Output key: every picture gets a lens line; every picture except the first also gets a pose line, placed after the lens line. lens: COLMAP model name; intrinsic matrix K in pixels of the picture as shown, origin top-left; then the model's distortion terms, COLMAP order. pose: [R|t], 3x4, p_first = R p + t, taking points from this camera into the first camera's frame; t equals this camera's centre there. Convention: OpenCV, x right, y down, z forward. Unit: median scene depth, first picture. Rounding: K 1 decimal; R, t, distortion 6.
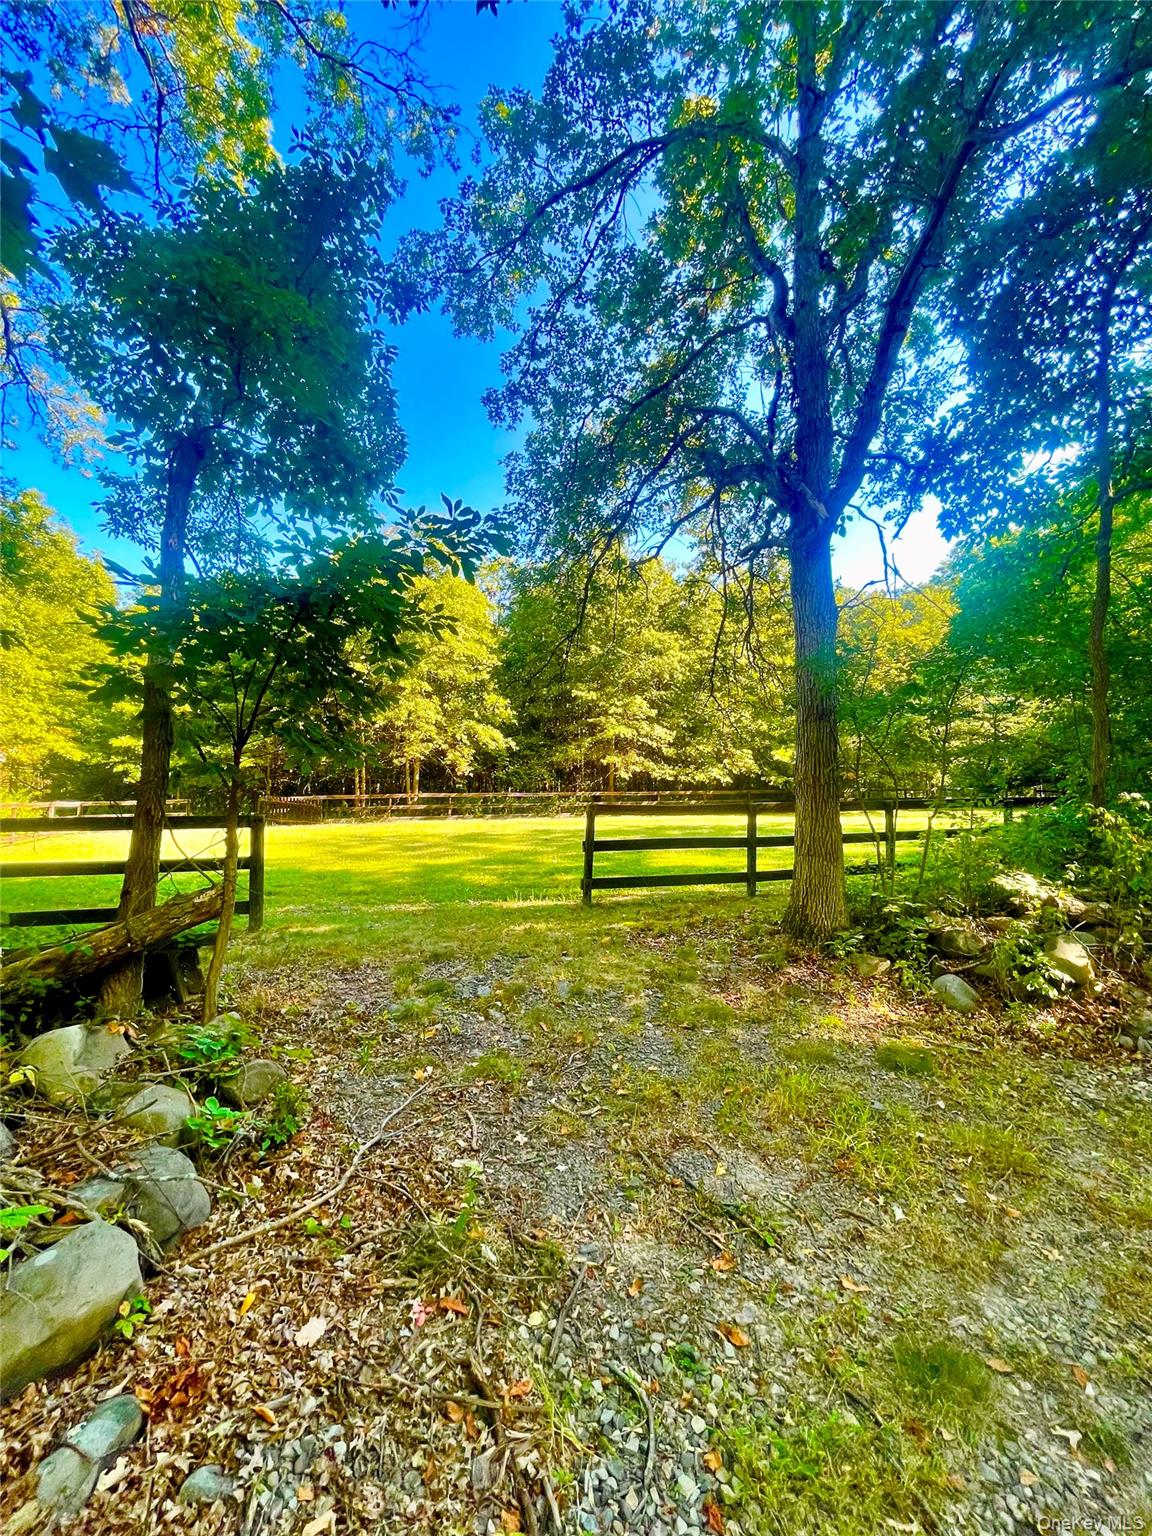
lens RADIAL K [[623.4, 0, 582.7], [0, 623.4, 764.0], [0, 0, 1]] dist [-0.001342, 0.000294]
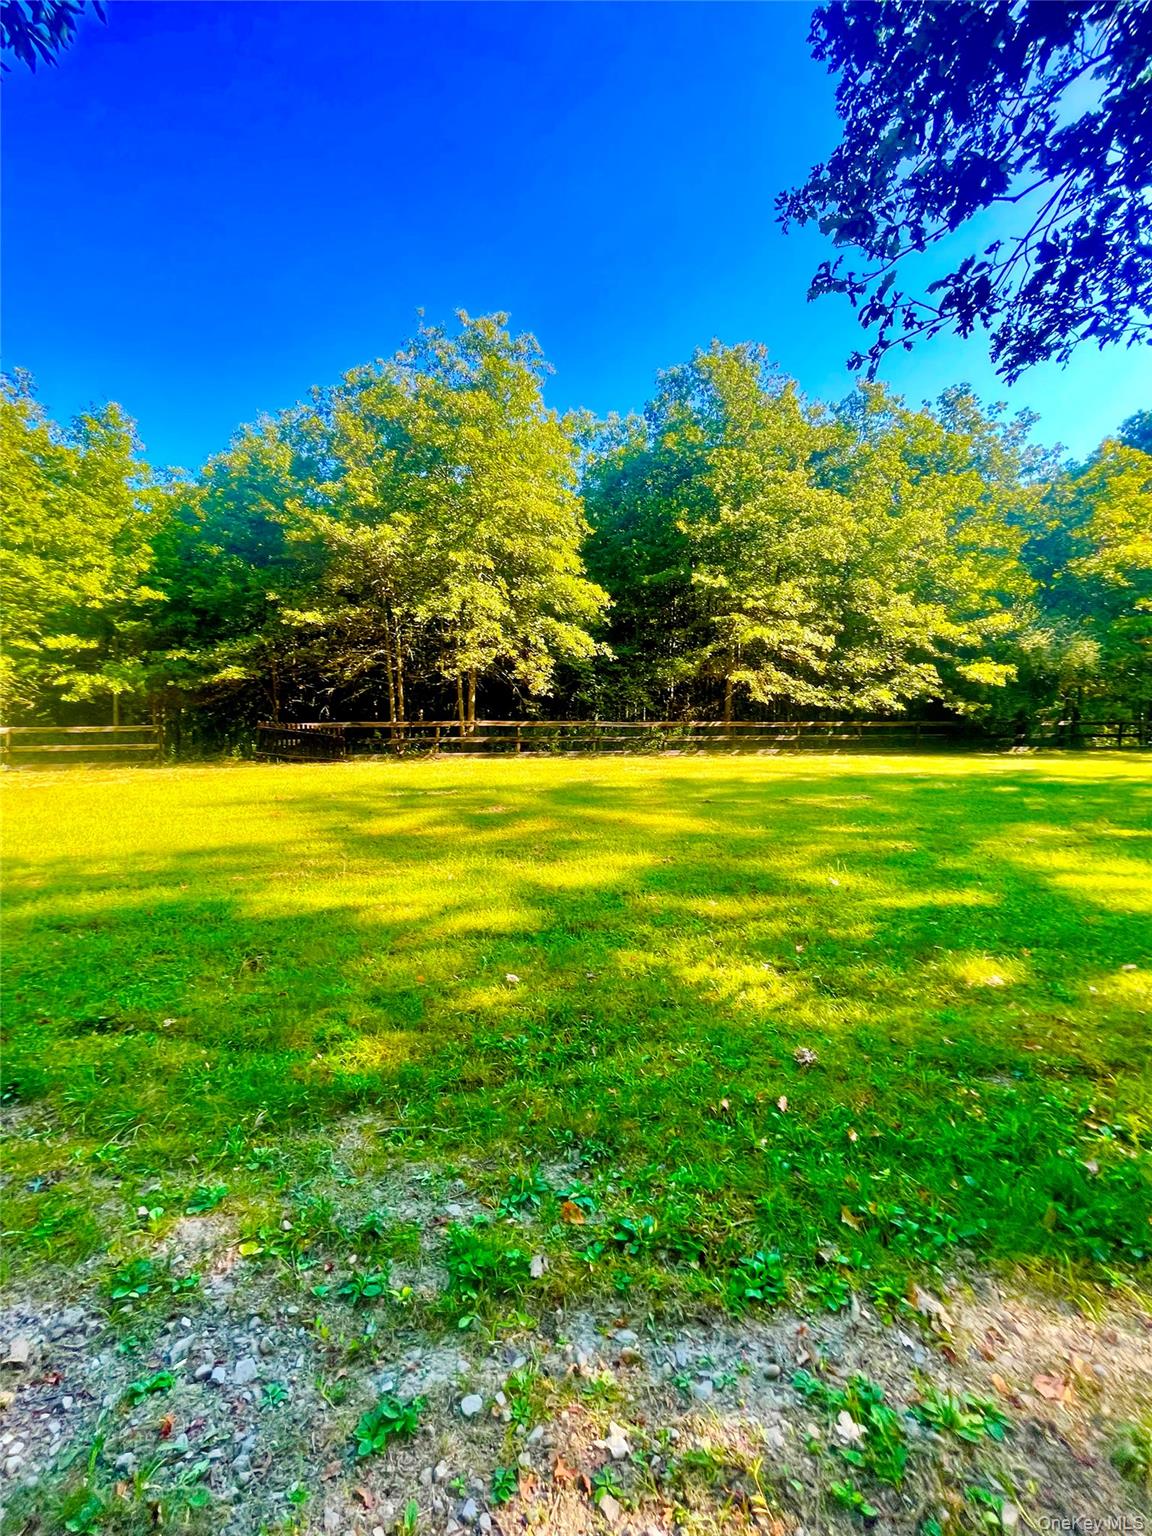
lens RADIAL K [[623.4, 0, 578.9], [0, 623.4, 761.7], [0, 0, 1]] dist [-0.001342, 0.000294]
pose [[0.997400, 0.014576, -0.070578, -0.091297], [-0.007027, 0.994336, 0.106047, 0.016709], [0.071724, -0.105276, 0.991853, 0.282536]]
